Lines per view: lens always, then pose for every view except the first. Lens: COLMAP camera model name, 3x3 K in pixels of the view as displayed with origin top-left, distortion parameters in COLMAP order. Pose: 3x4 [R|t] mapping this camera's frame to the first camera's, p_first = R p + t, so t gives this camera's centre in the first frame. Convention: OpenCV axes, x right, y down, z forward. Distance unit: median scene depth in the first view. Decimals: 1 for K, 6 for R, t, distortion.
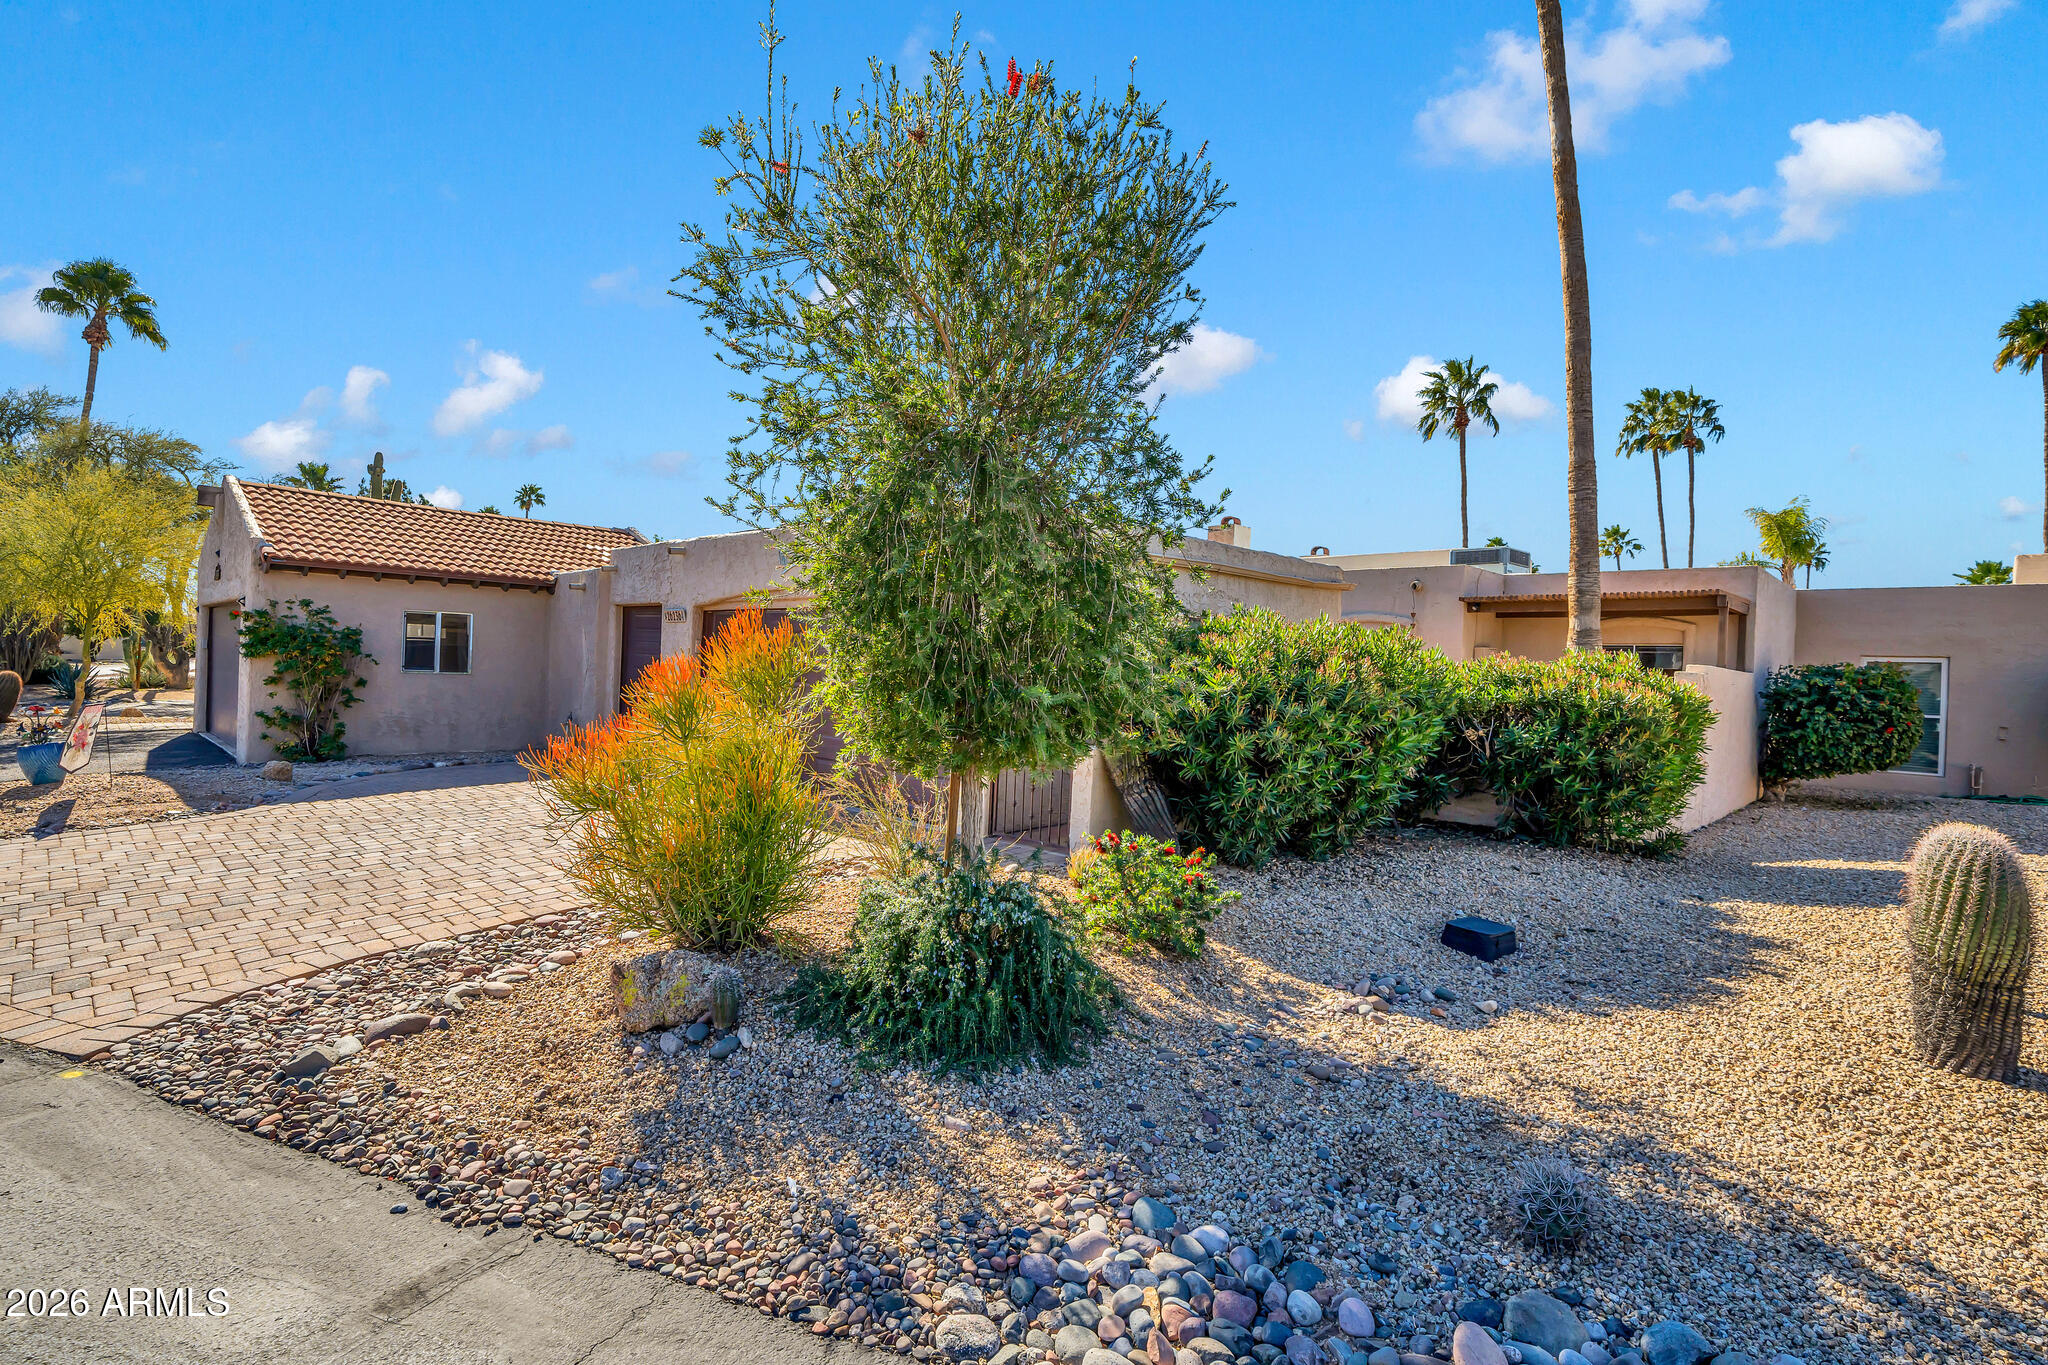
lens RADIAL K [[974.5, 0, 1020.1], [0, 974.5, 664.8], [0, 0, 1]] dist [-0.000993, -0.000512]
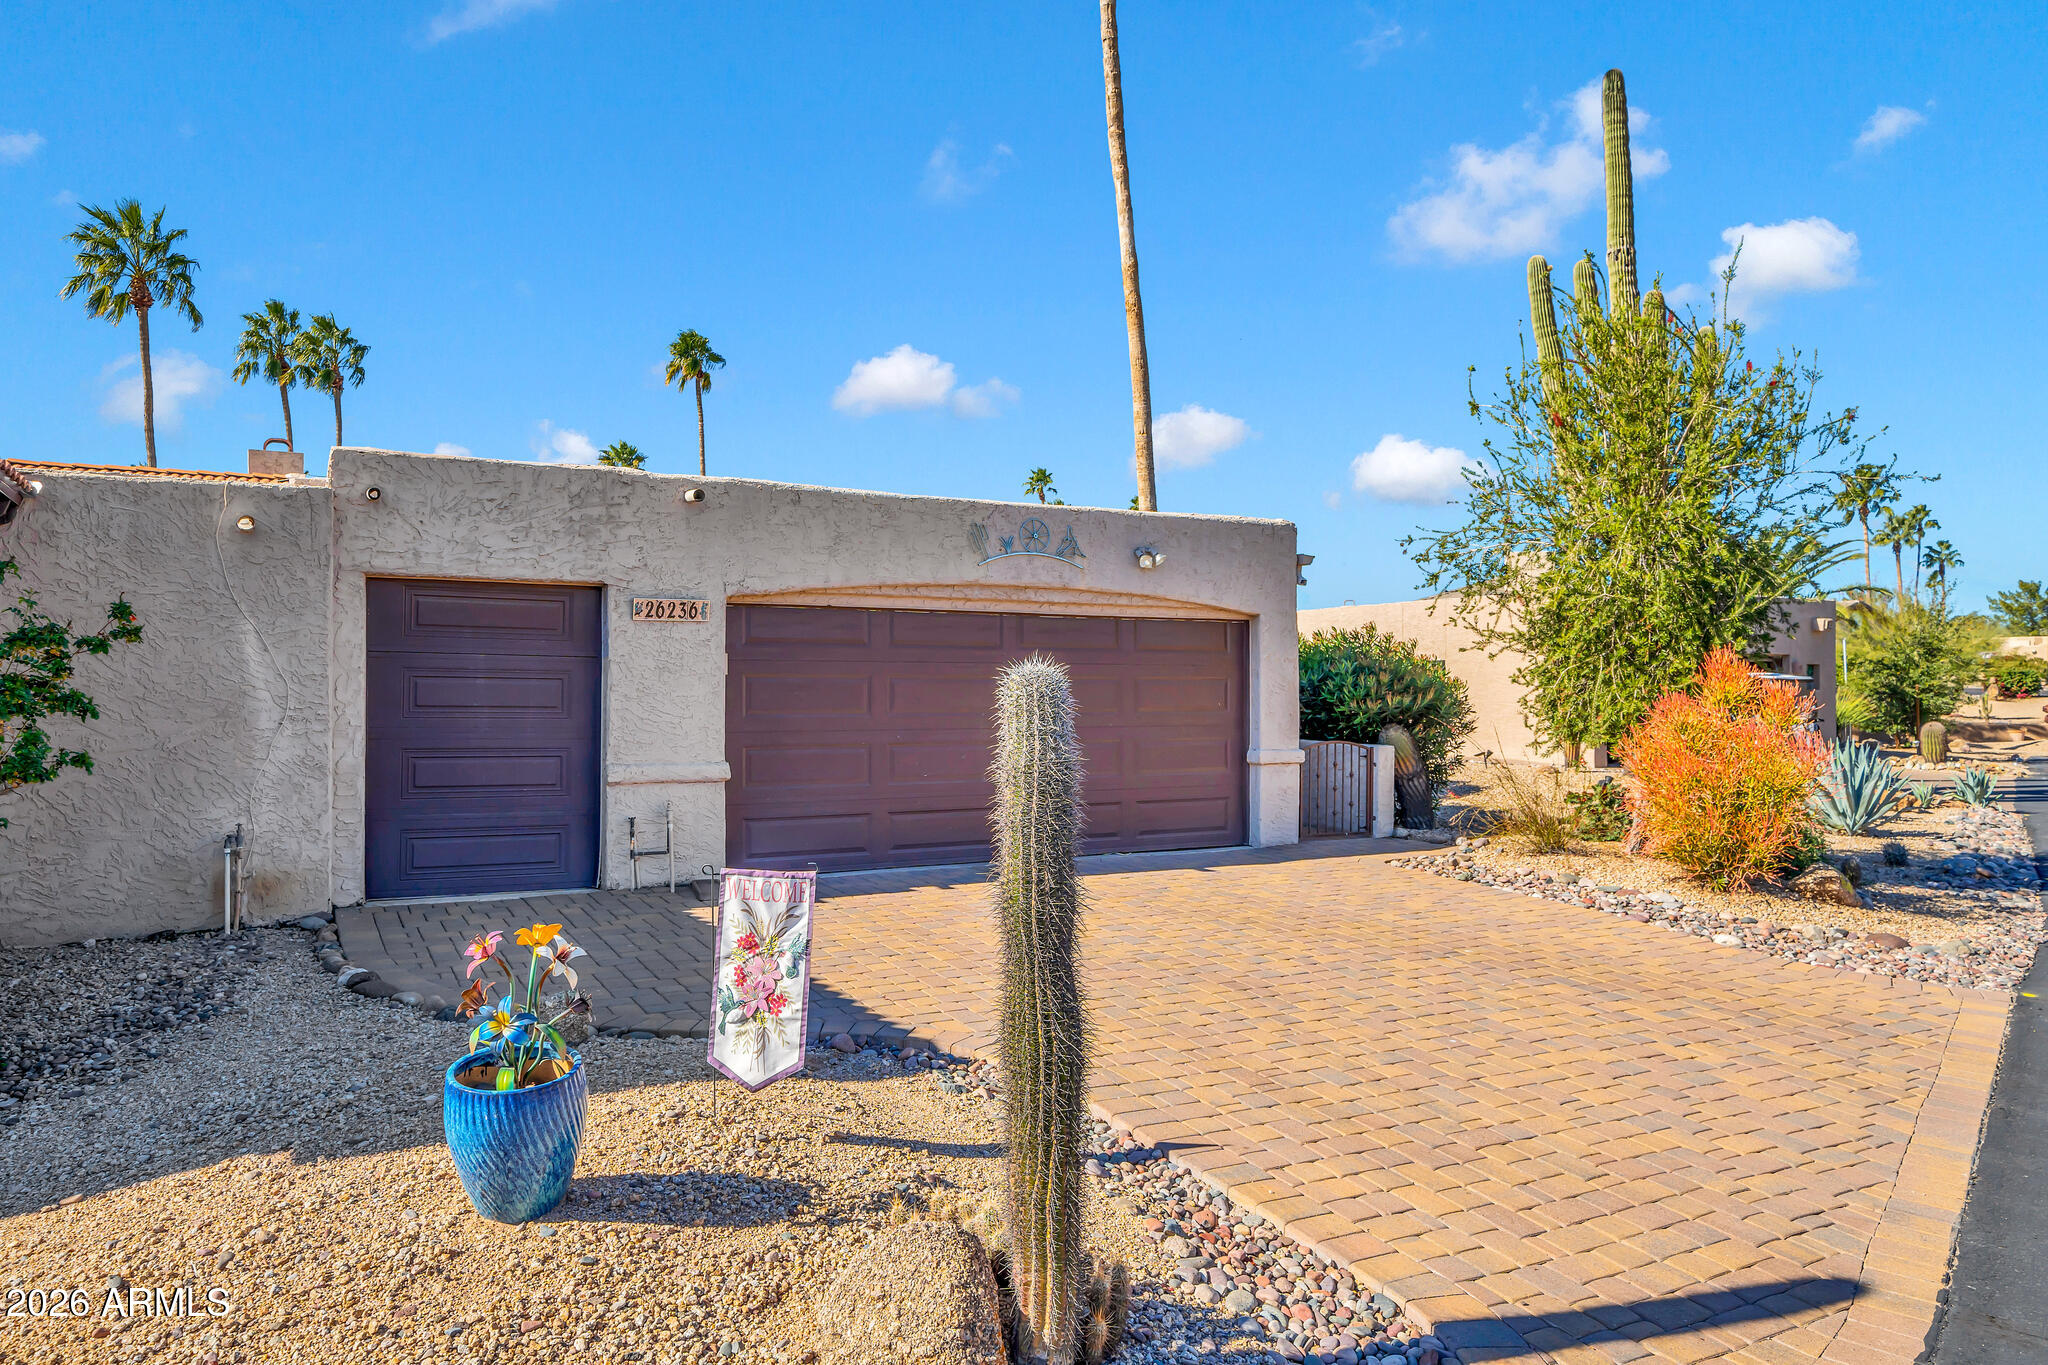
lens RADIAL K [[1323.5, 0, 1024.0], [0, 1323.5, 682.5], [0, 0, 1]] dist [0.001012, 0.000786]
pose [[0.286431, -0.031784, 0.957573, -0.262328], [0.007148, 0.999493, 0.031037, -0.008053], [-0.958074, -0.002045, 0.286513, 0.150864]]
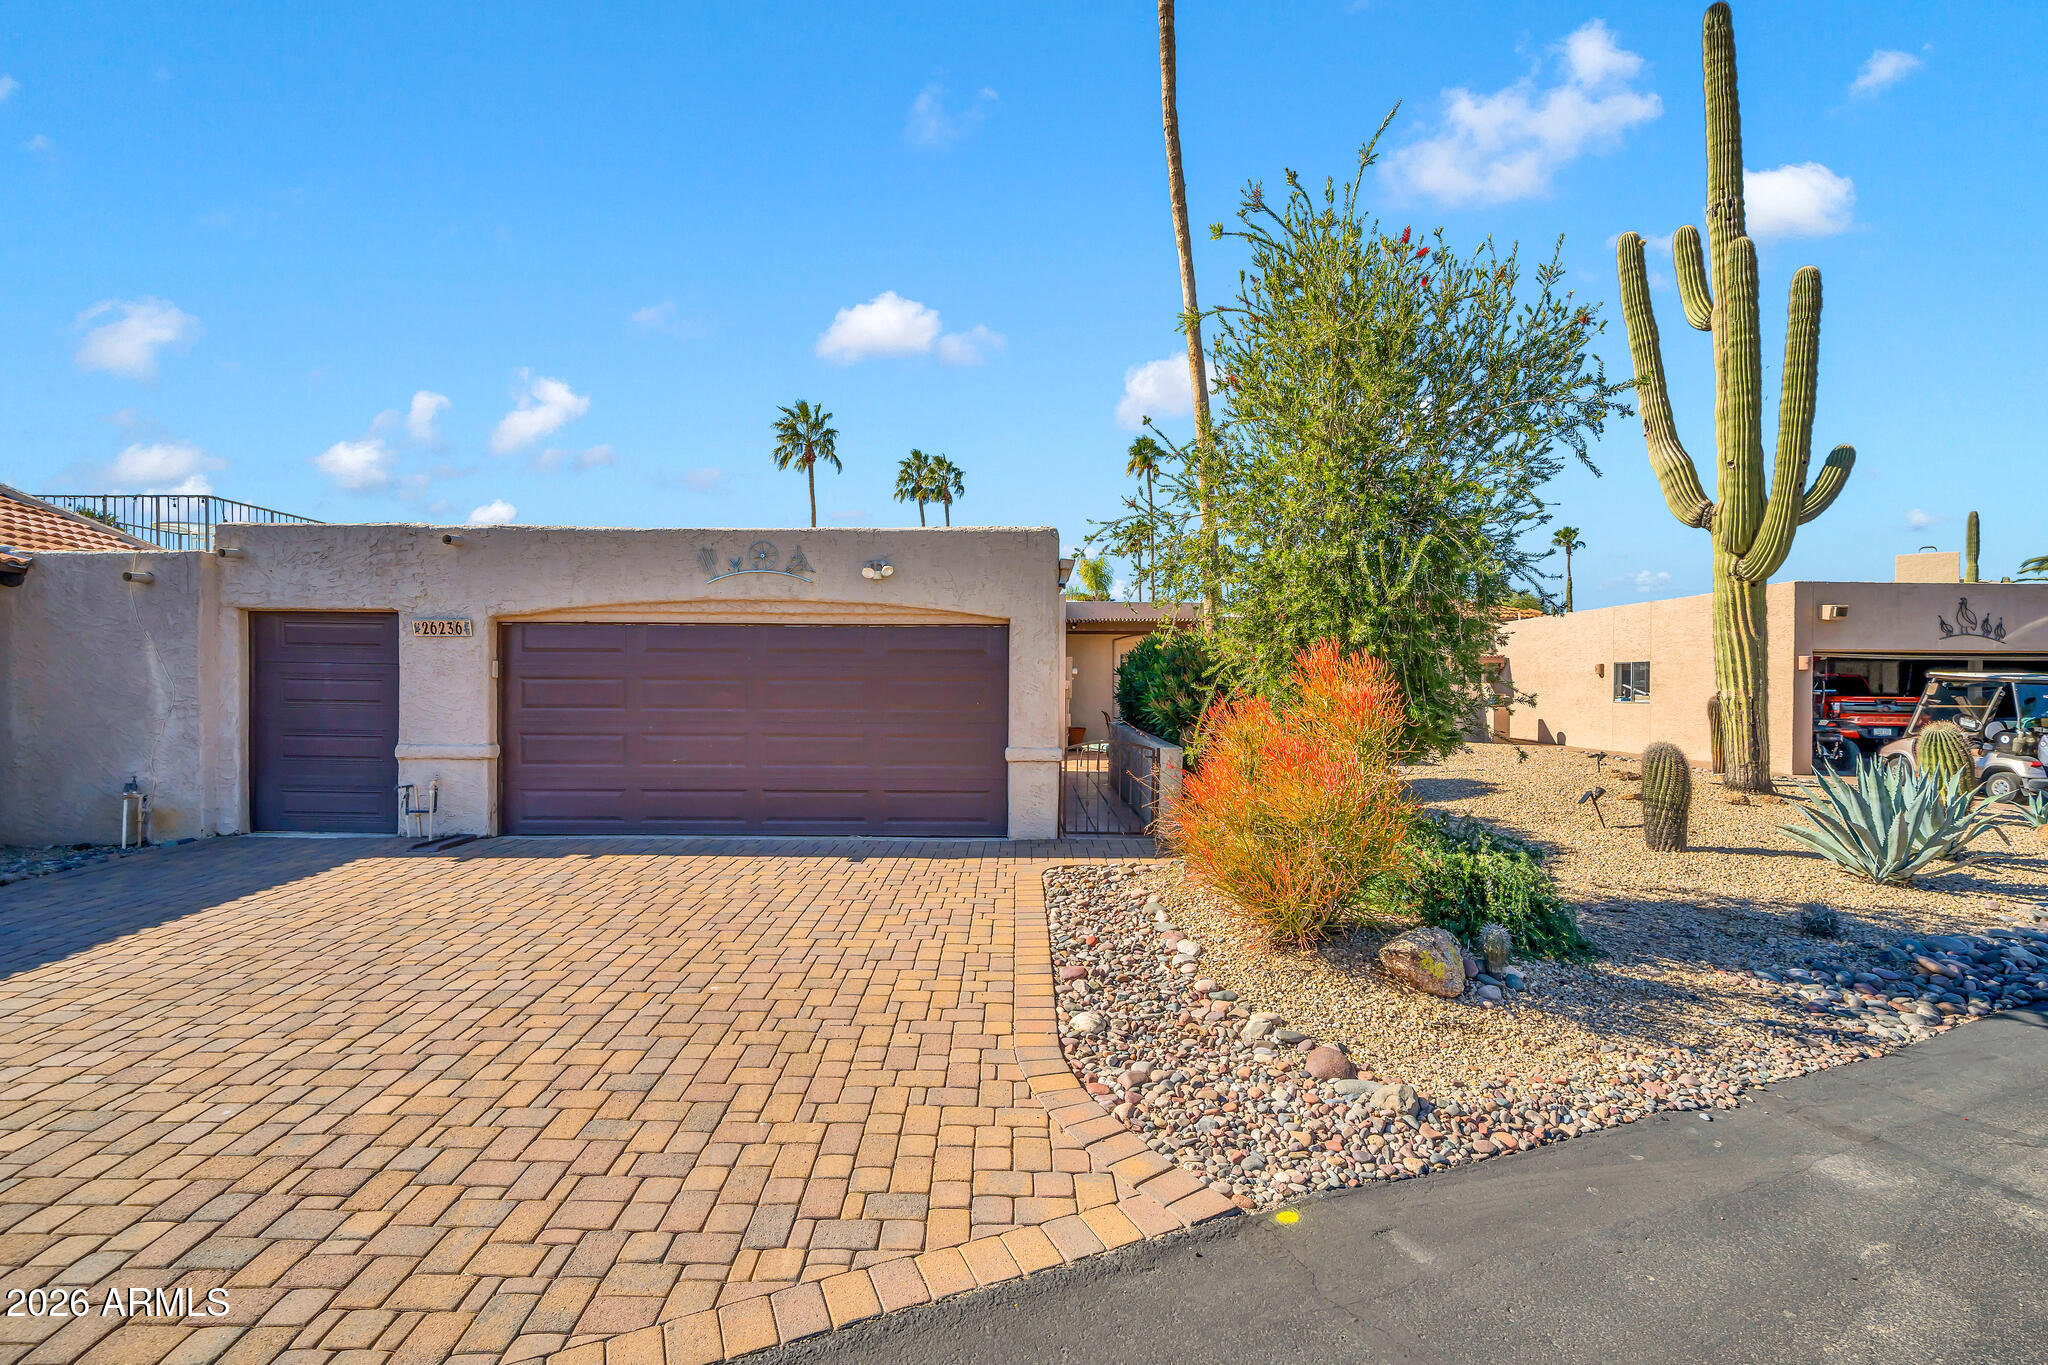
lens RADIAL K [[904.6, 0, 1035.6], [0, 904.6, 694.1], [0, 0, 1]] dist [0.000097, 0.000130]
pose [[0.702544, -0.041718, 0.710416, -0.135142], [0.020346, 0.999050, 0.038547, -0.004707], [-0.711349, -0.012627, 0.702725, 0.051273]]
